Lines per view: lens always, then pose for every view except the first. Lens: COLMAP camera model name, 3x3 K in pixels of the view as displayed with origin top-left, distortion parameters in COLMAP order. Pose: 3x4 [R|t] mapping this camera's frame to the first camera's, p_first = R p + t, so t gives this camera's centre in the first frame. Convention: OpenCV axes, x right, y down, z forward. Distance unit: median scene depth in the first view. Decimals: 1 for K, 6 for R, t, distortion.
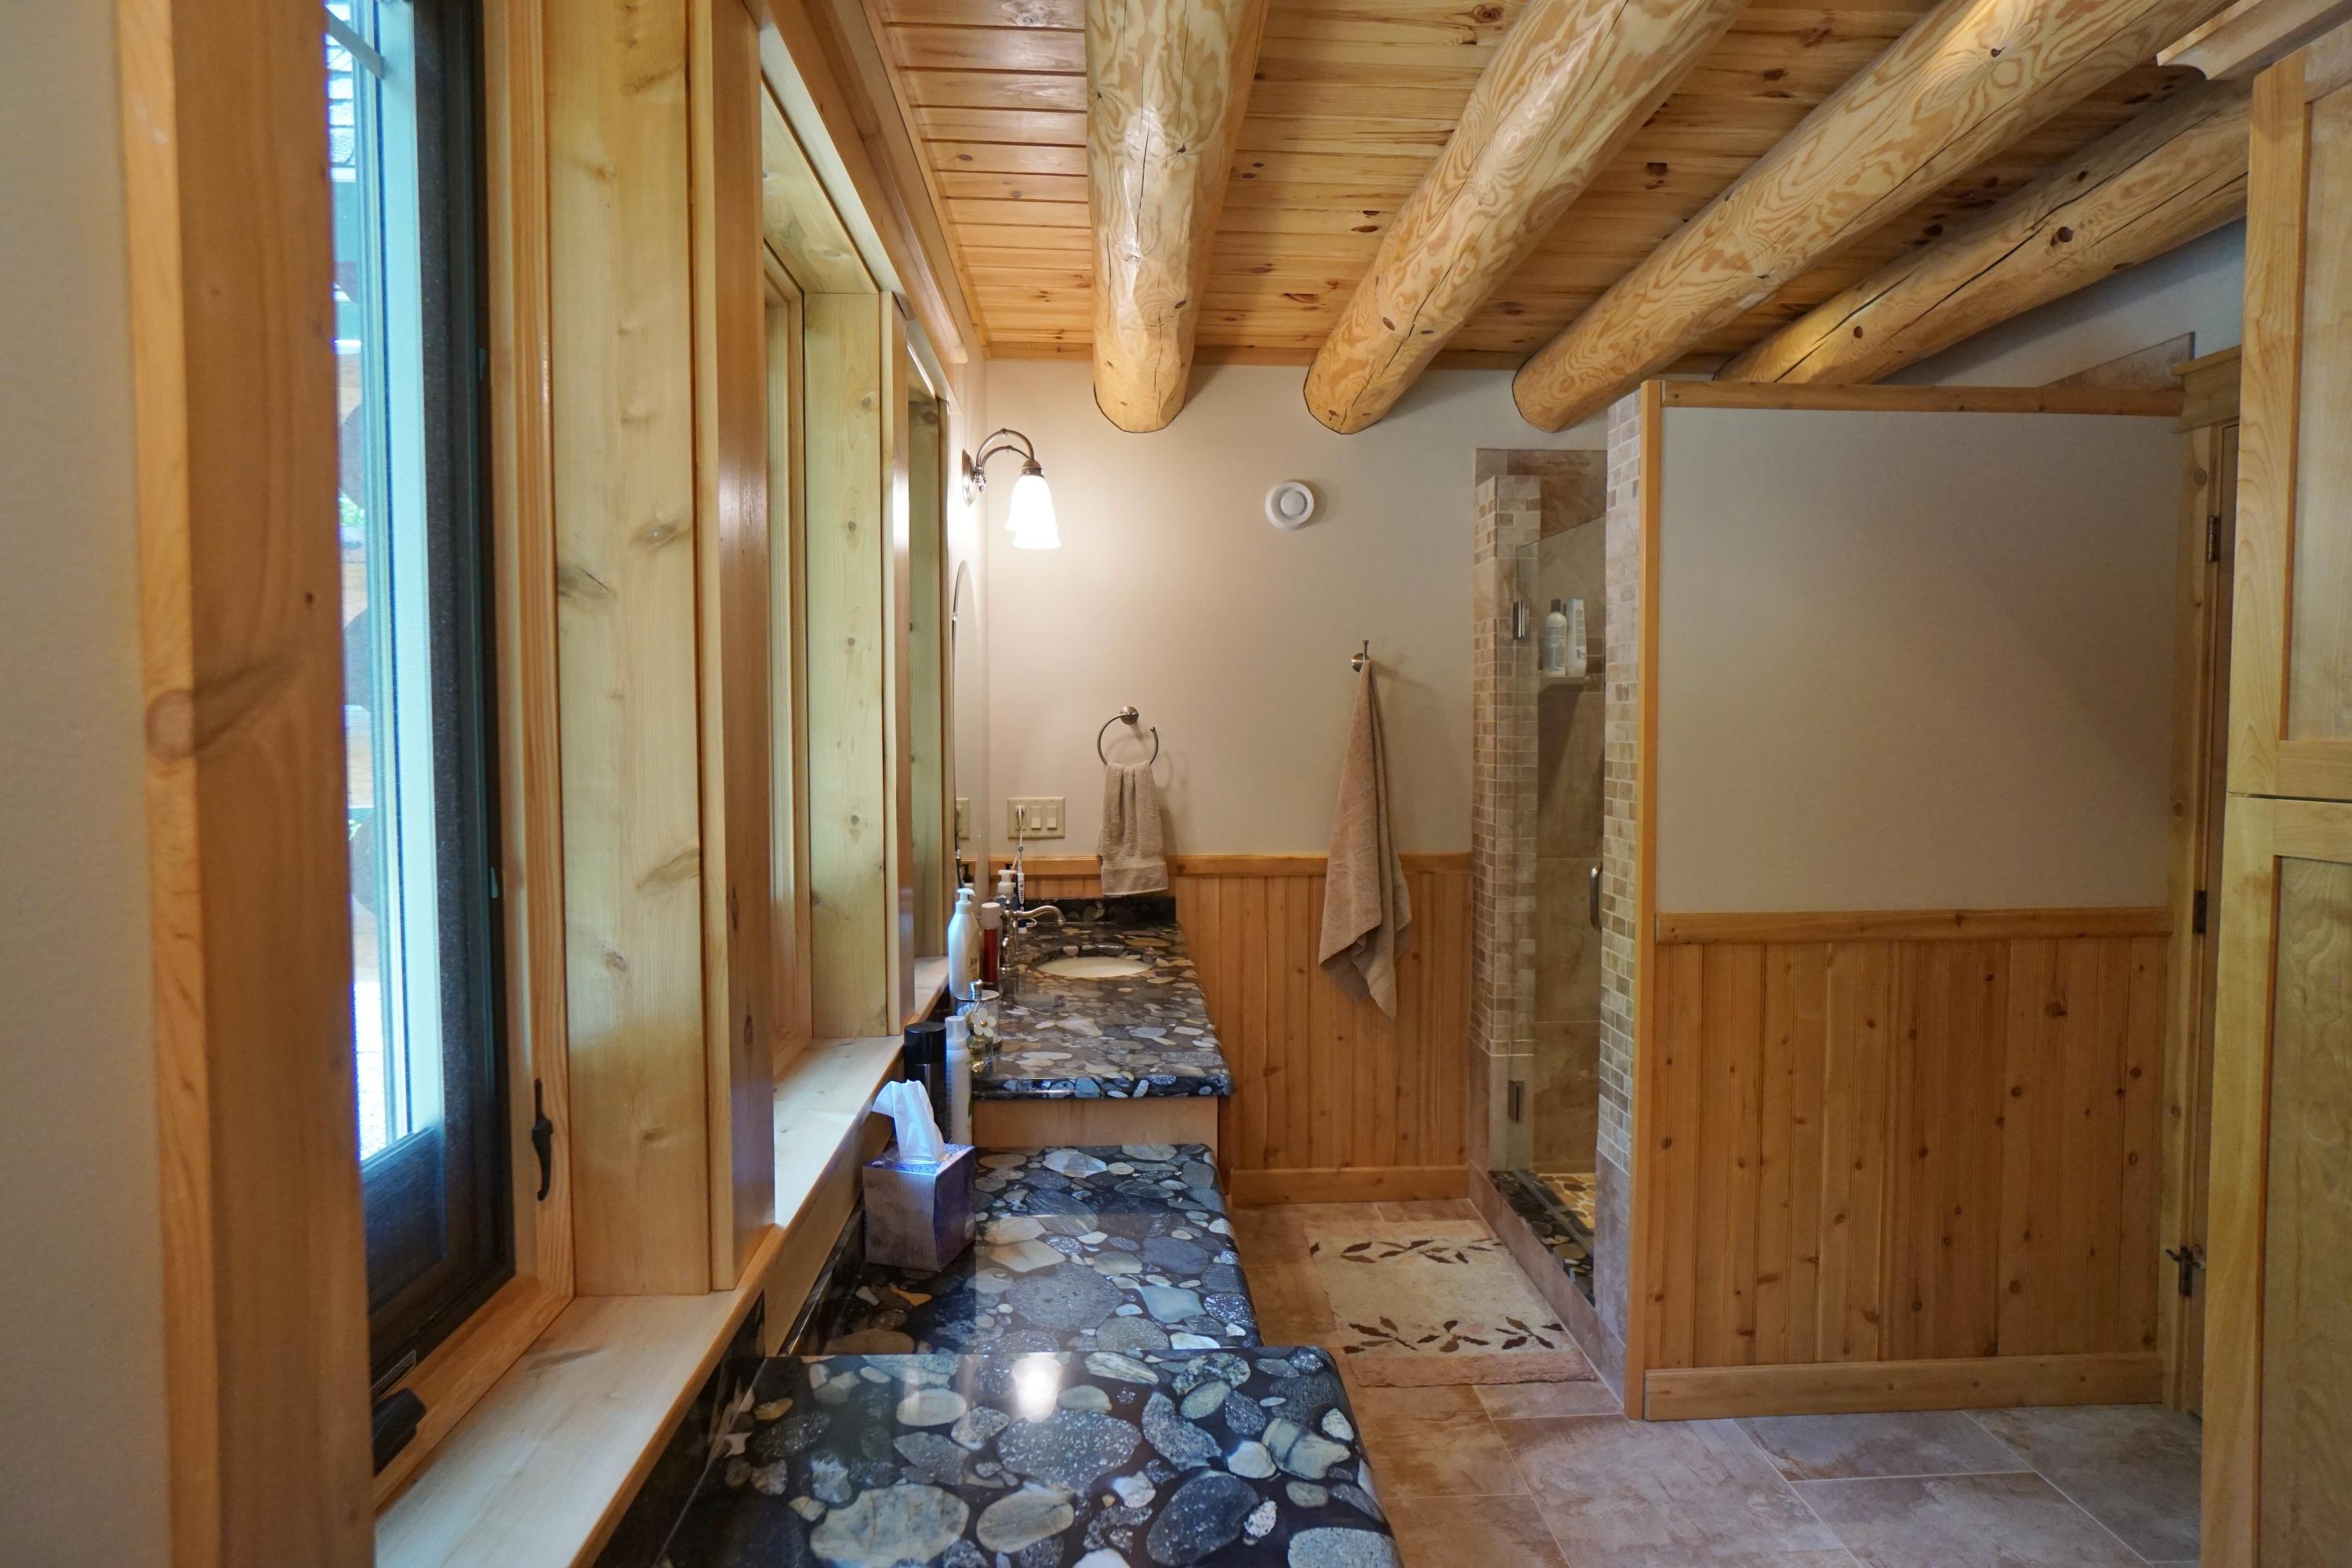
lens RADIAL K [[1231.6, 0, 1178.3], [0, 1231.6, 787.5], [0, 0, 1]] dist [-0.006732, 0.000607]
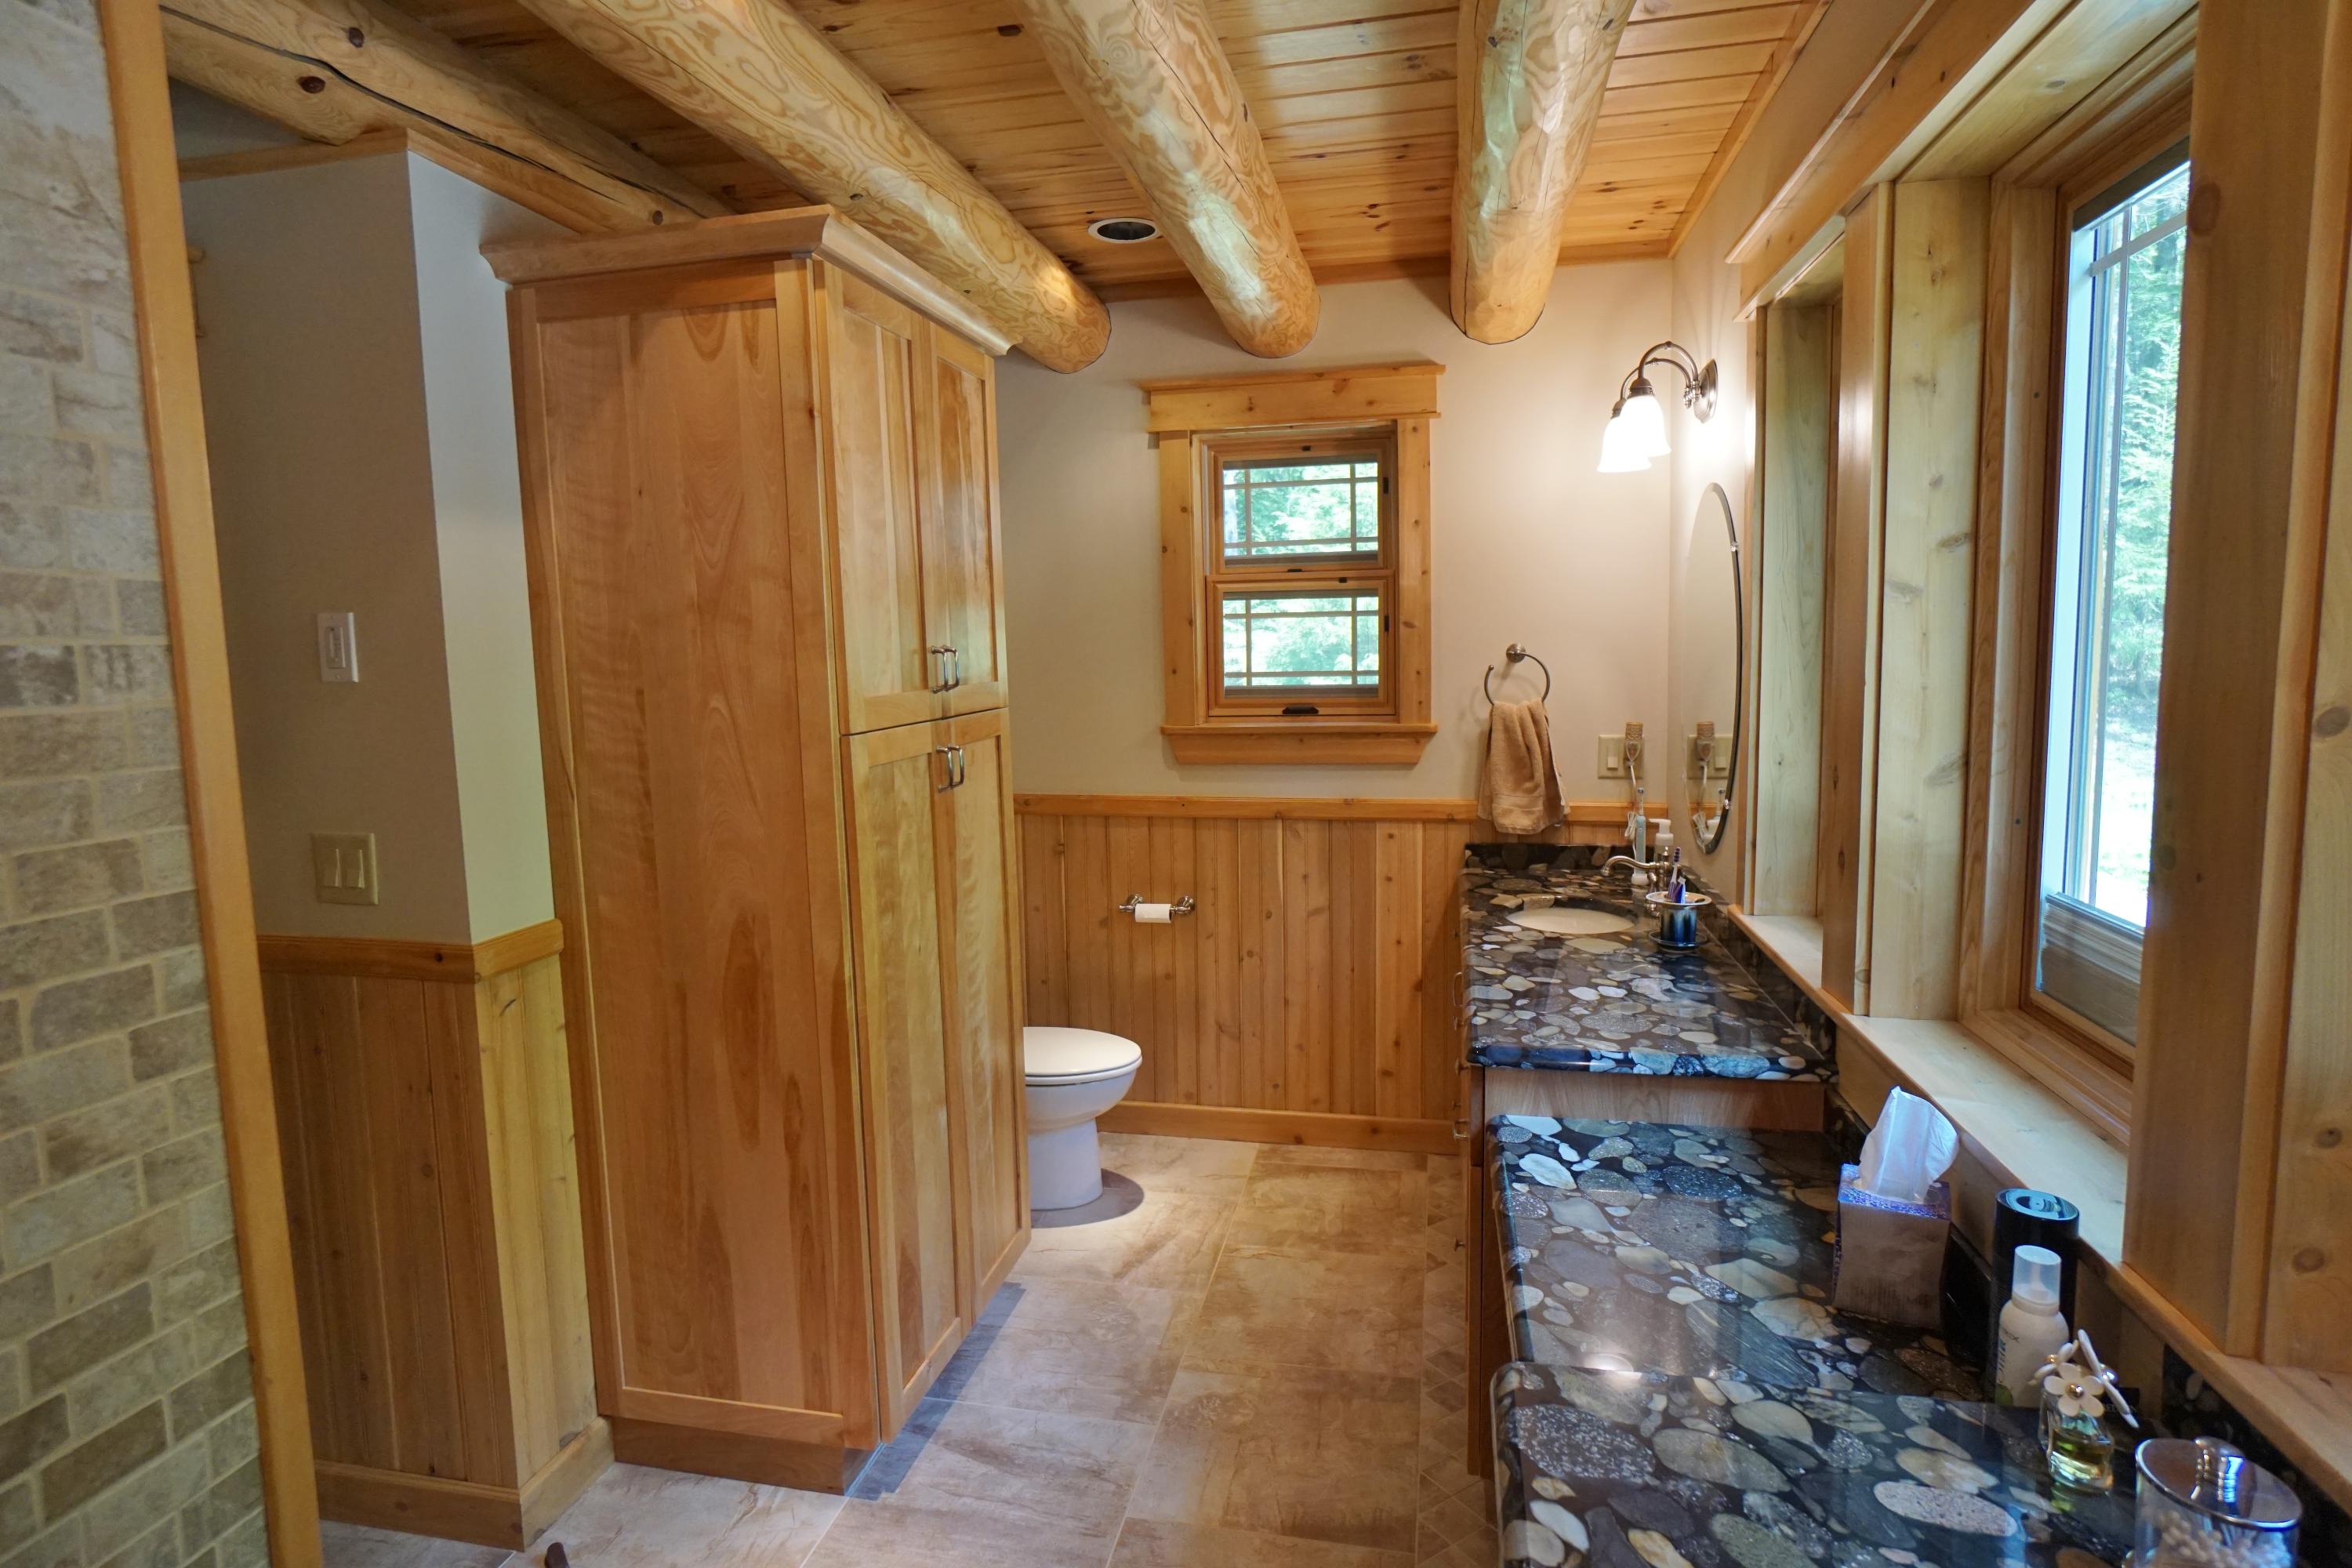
lens RADIAL K [[1231.6, 0, 1186.5], [0, 1231.6, 783.6], [0, 0, 1]] dist [-0.006732, 0.000607]
pose [[-0.967114, -0.010007, 0.254147, 0.055843], [0.034570, 0.984781, 0.170326, -0.152278], [-0.251984, 0.173510, -0.952050, 1.981939]]
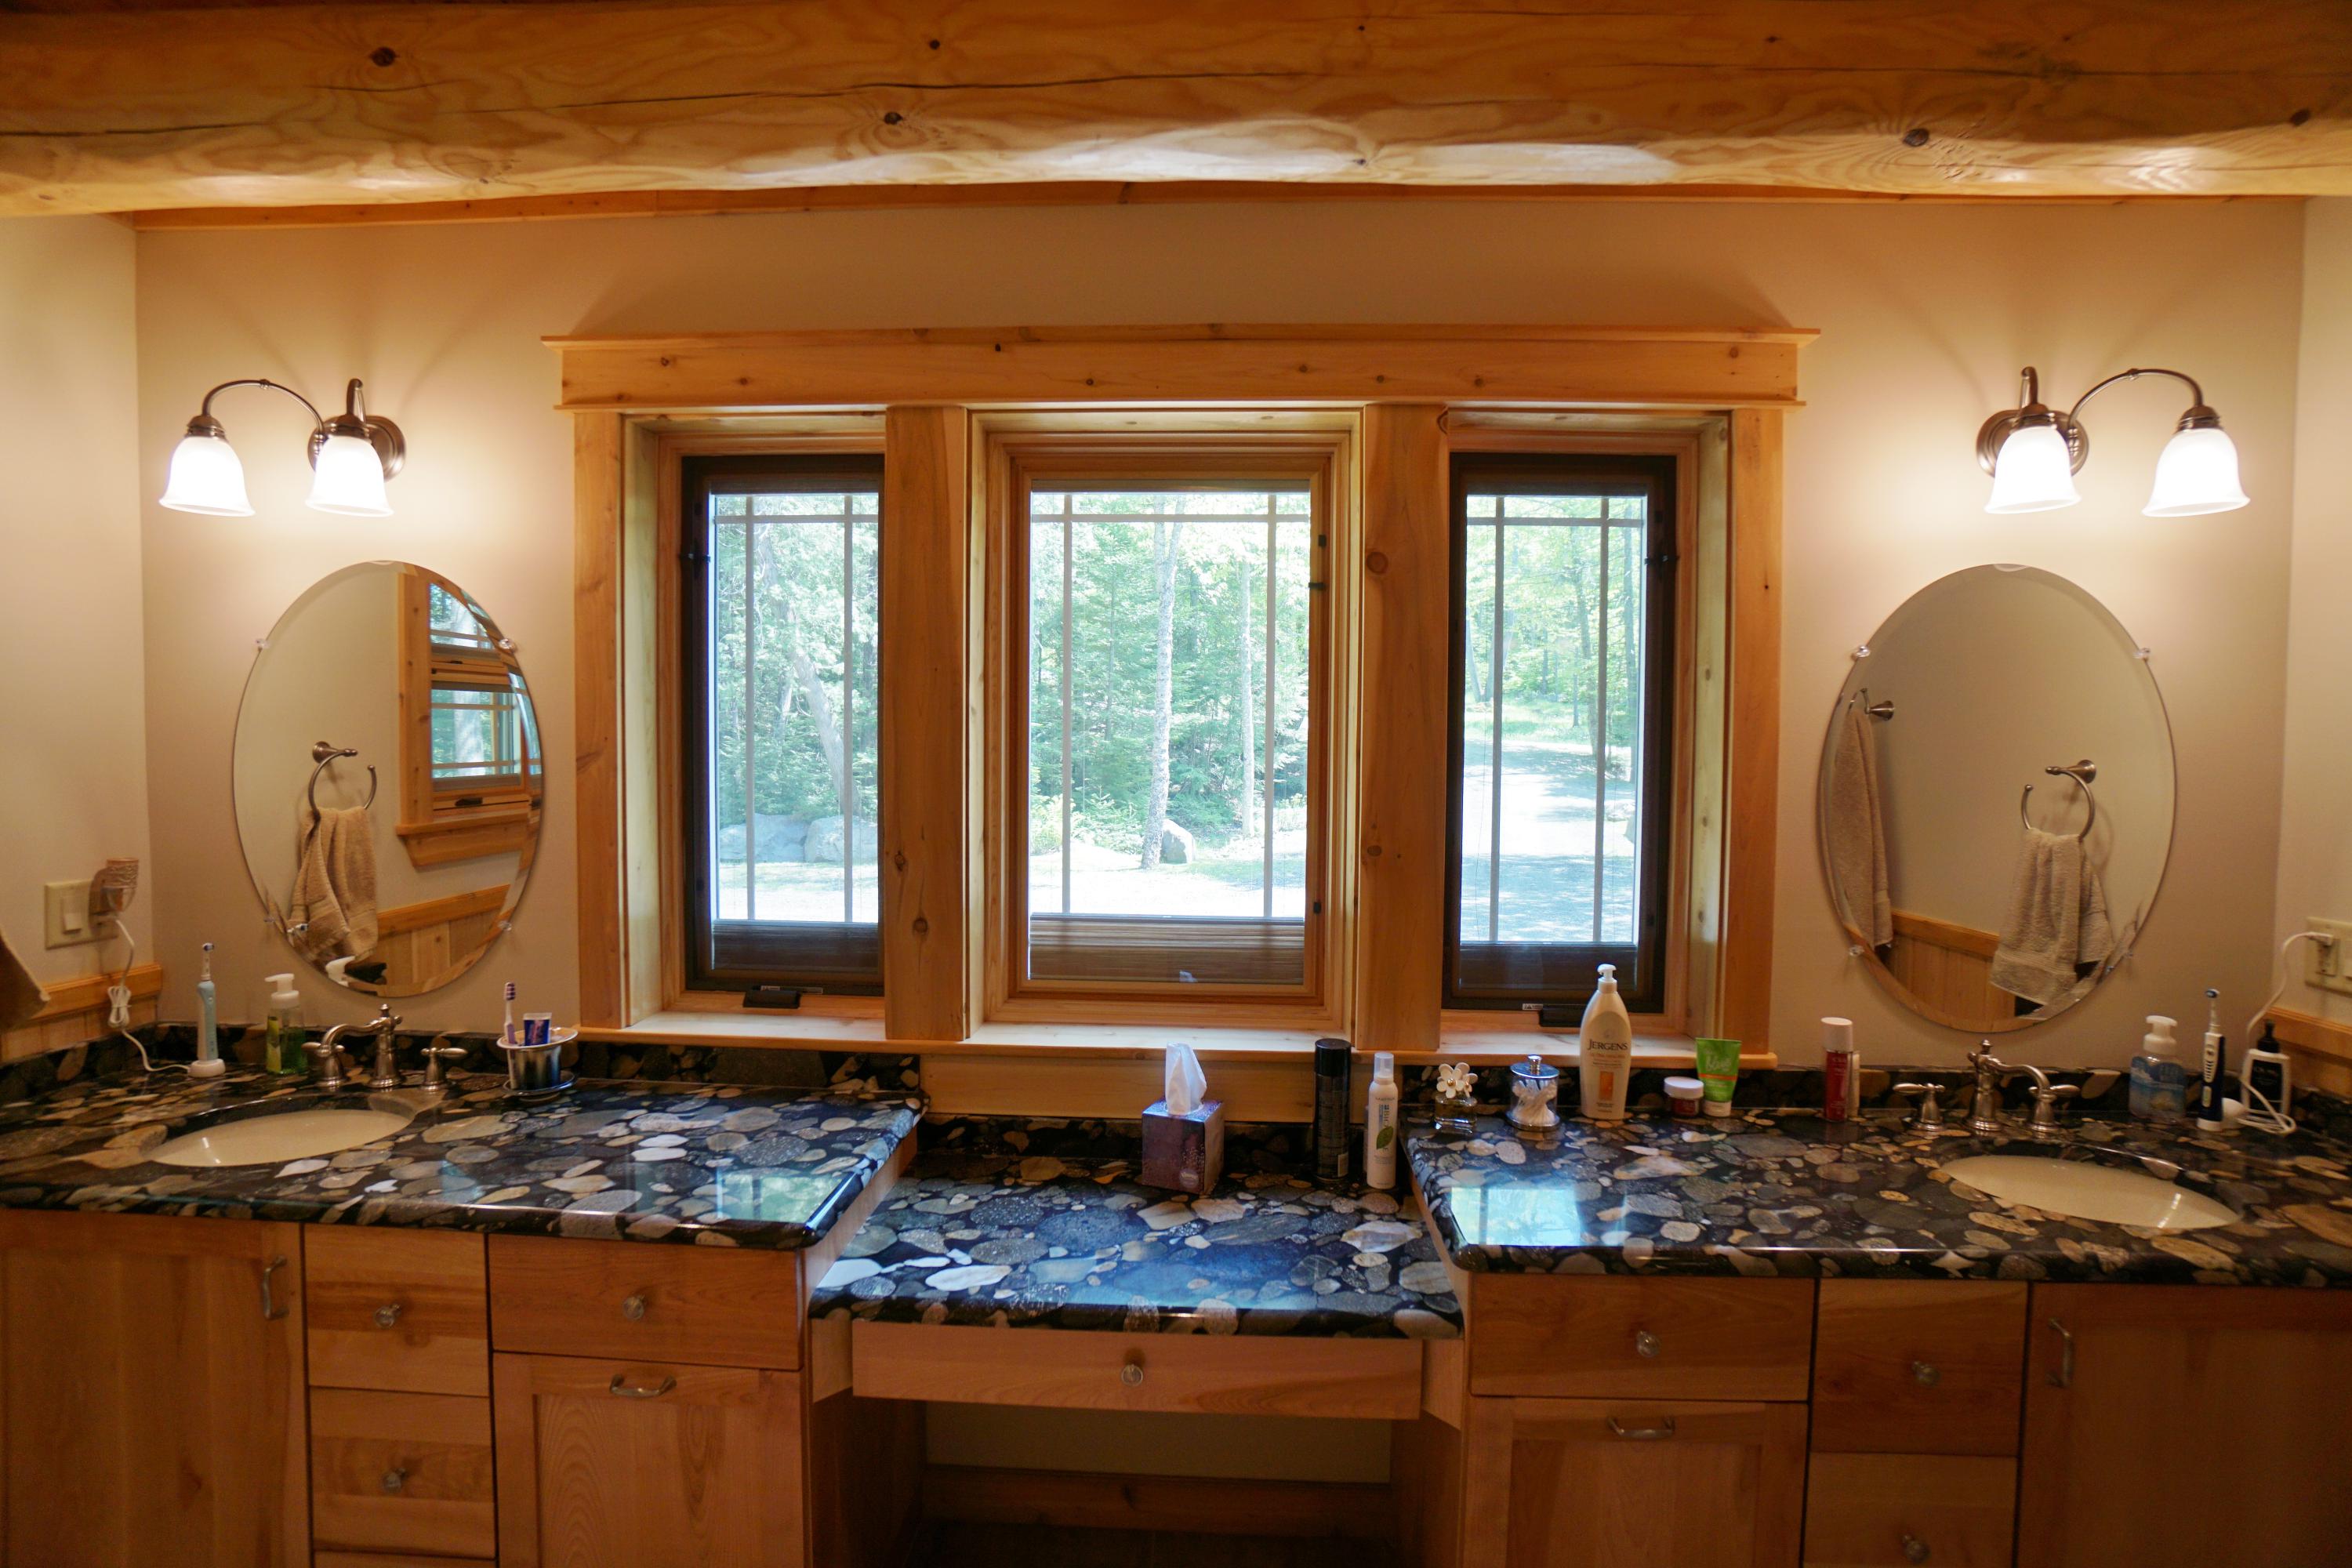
lens RADIAL K [[1036.1, 0, 1178.7], [0, 1036.1, 766.7], [0, 0, 1]] dist [-0.041093, 0.000107]
pose [[-0.099081, 0.029765, -0.994634, 0.920448], [-0.067041, 0.997082, 0.036517, -0.108015], [0.992818, 0.070300, -0.096796, 1.125281]]
